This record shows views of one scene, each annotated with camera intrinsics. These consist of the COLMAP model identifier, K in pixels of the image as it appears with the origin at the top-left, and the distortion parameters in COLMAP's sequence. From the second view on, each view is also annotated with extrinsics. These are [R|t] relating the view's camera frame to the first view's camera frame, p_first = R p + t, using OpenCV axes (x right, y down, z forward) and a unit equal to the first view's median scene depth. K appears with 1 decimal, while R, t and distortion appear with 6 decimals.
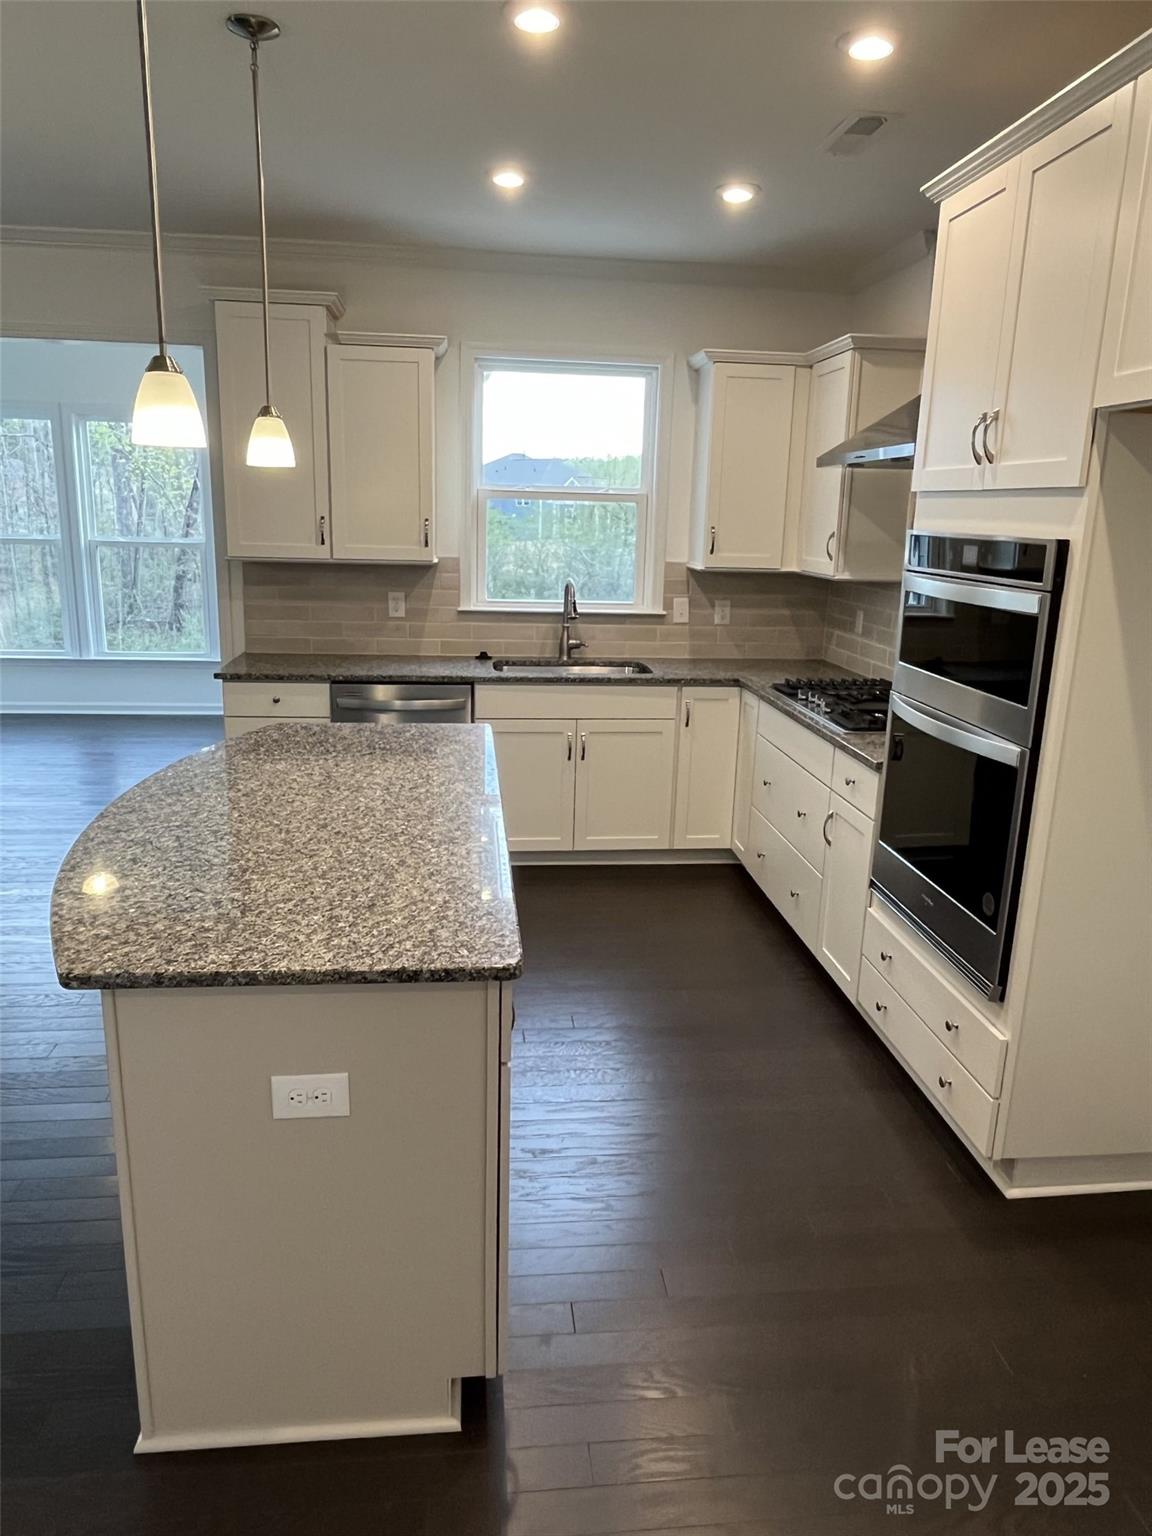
lens RADIAL K [[1021.4, 0, 576.0], [0, 1021.4, 768.0], [0, 0, 1]] dist [0.001034, 0.004159]
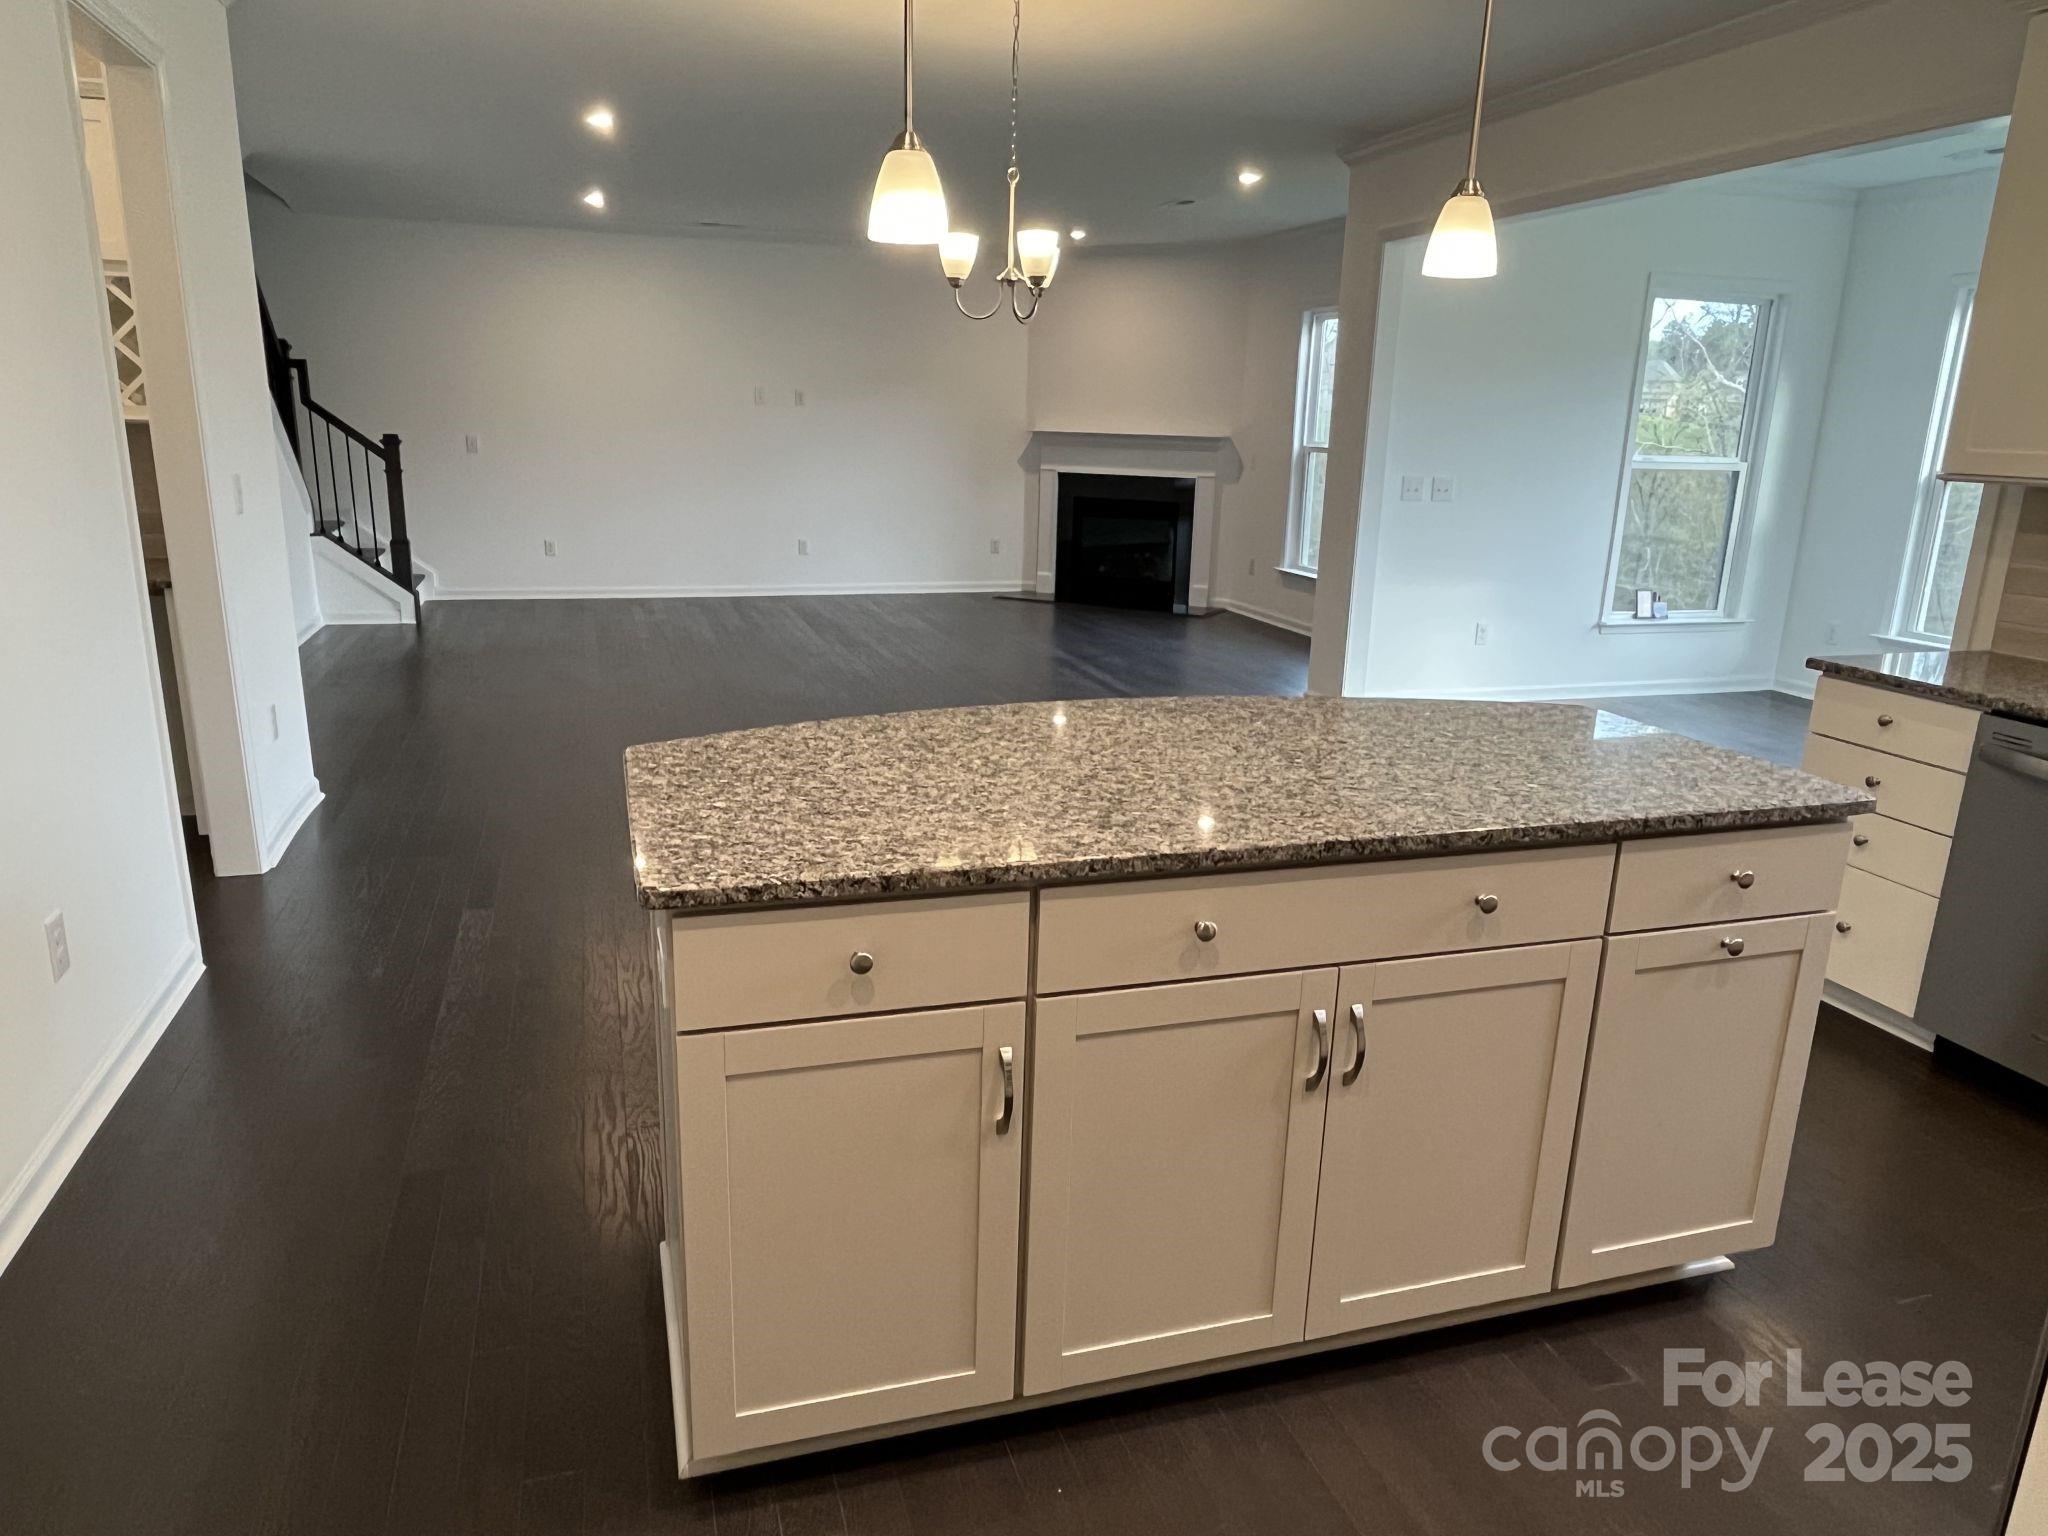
lens RADIAL K [[1349.7, 0, 1024.0], [0, 1349.7, 768.0], [0, 0, 1]] dist [0.000326, -0.000562]
pose [[0.195332, 0.226311, -0.954269, 0.307320], [-0.261051, 0.949907, 0.171842, -0.042928], [0.945356, 0.215546, 0.244626, 0.346725]]
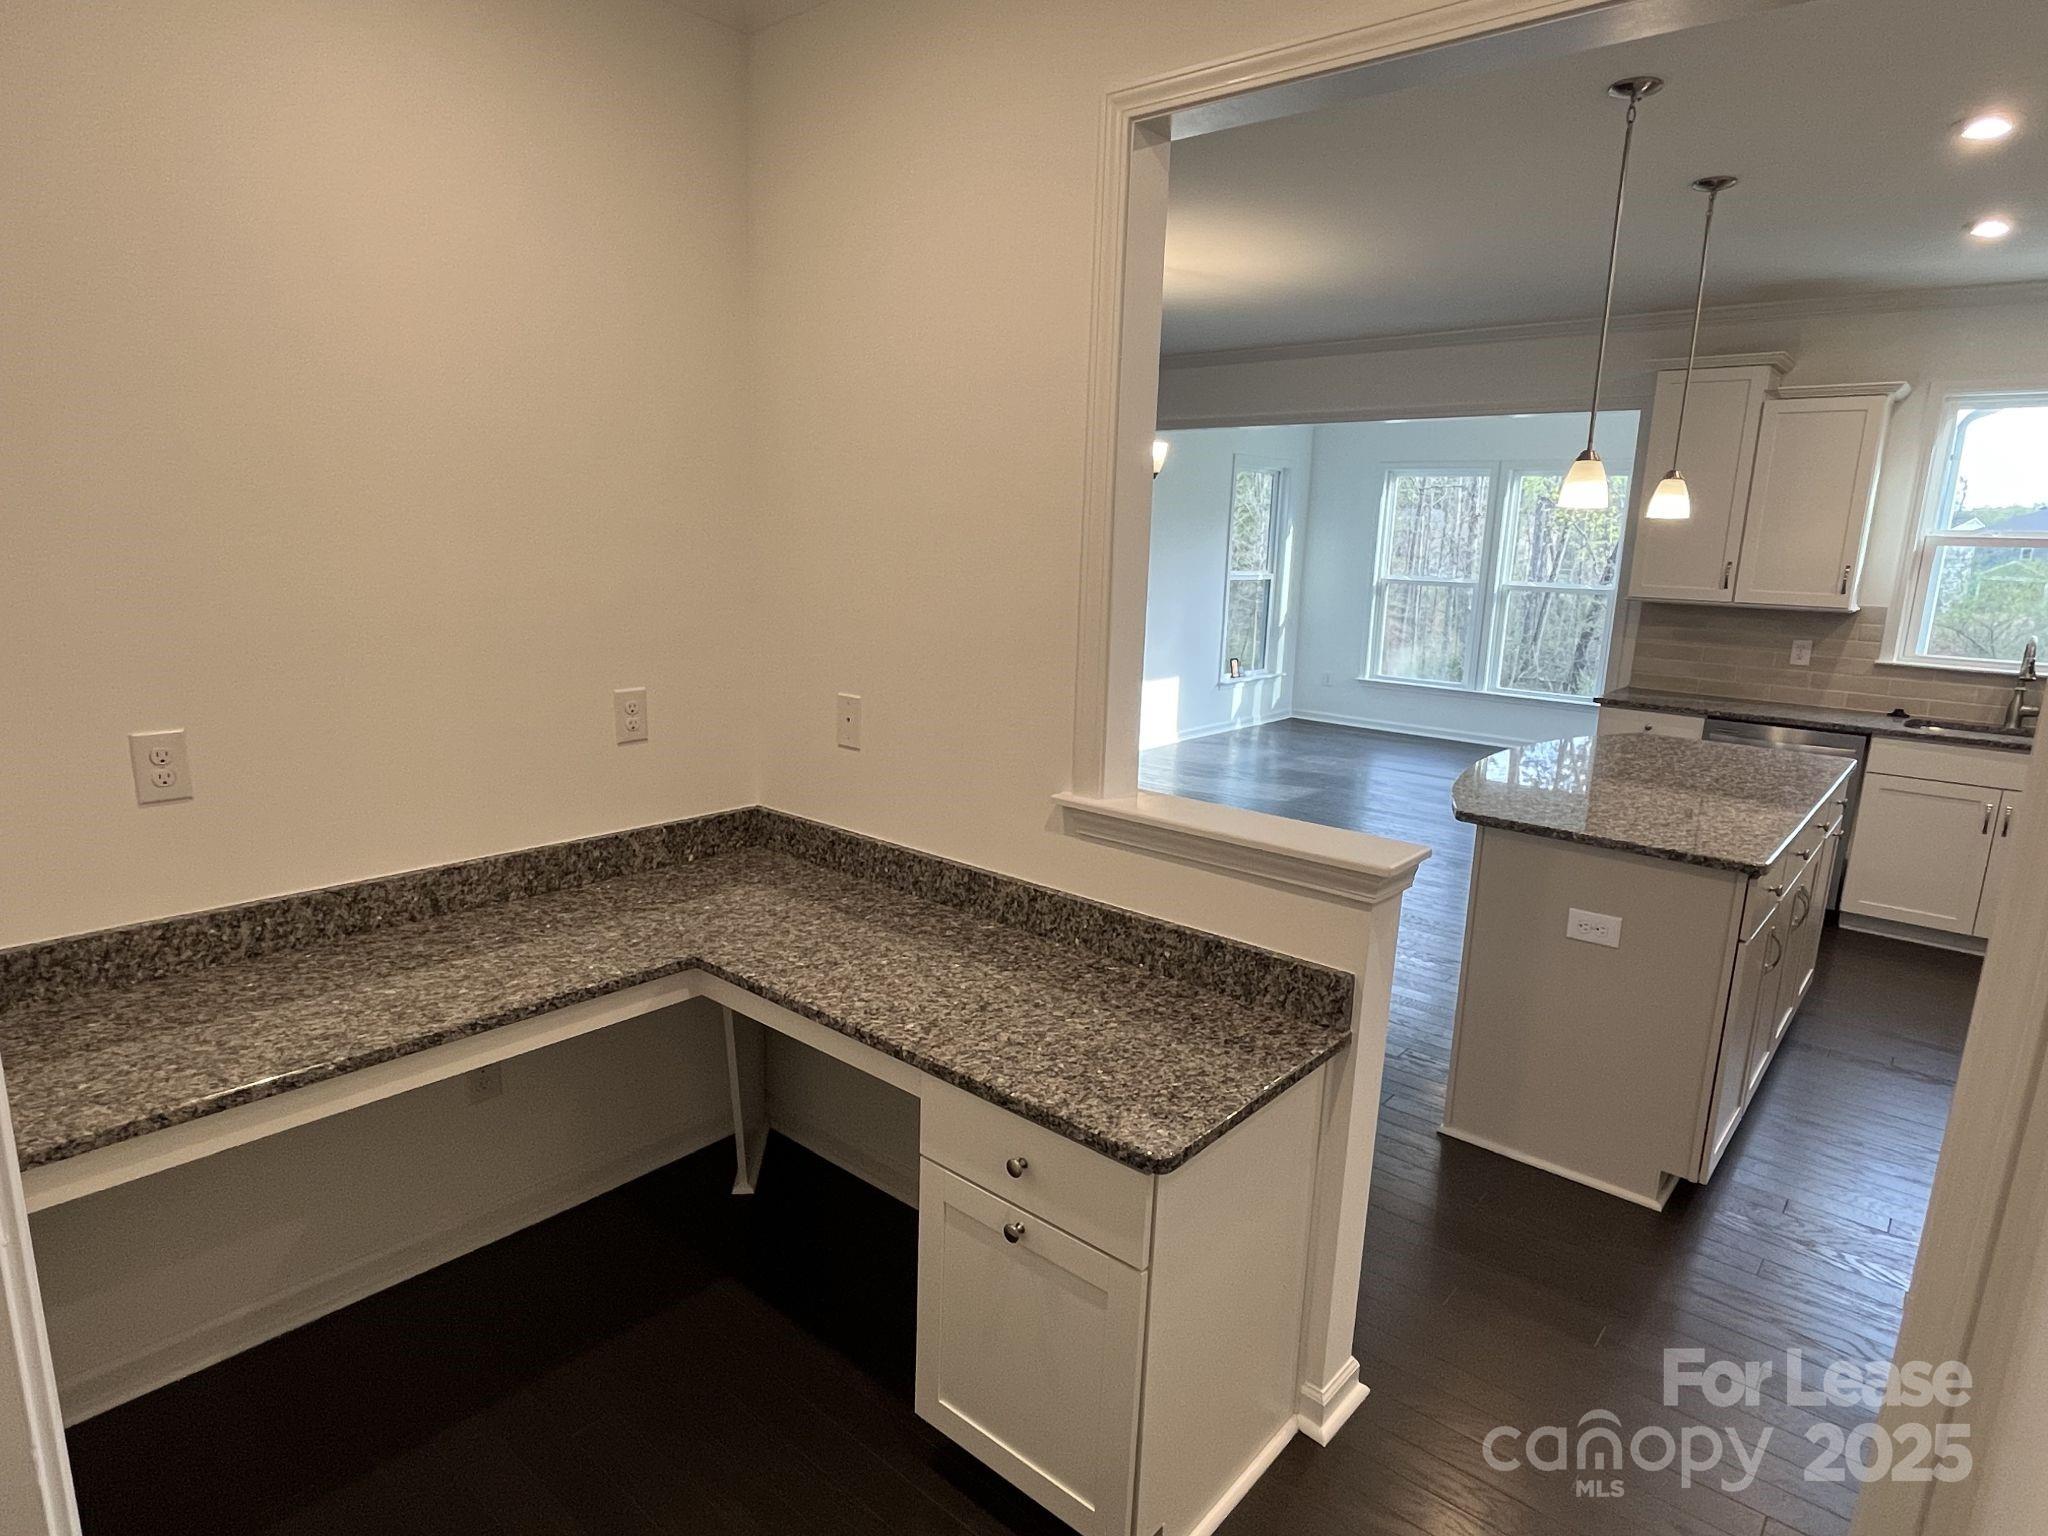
lens RADIAL K [[1146.8, 0, 1032.8], [0, 1146.8, 772.1], [0, 0, 1]] dist [-0.011920, 0.000190]
pose [[0.685761, 0.140519, -0.714133, 0.121505], [-0.187046, 0.982256, 0.013663, 0.078743], [0.703382, 0.124206, 0.699877, -0.279739]]
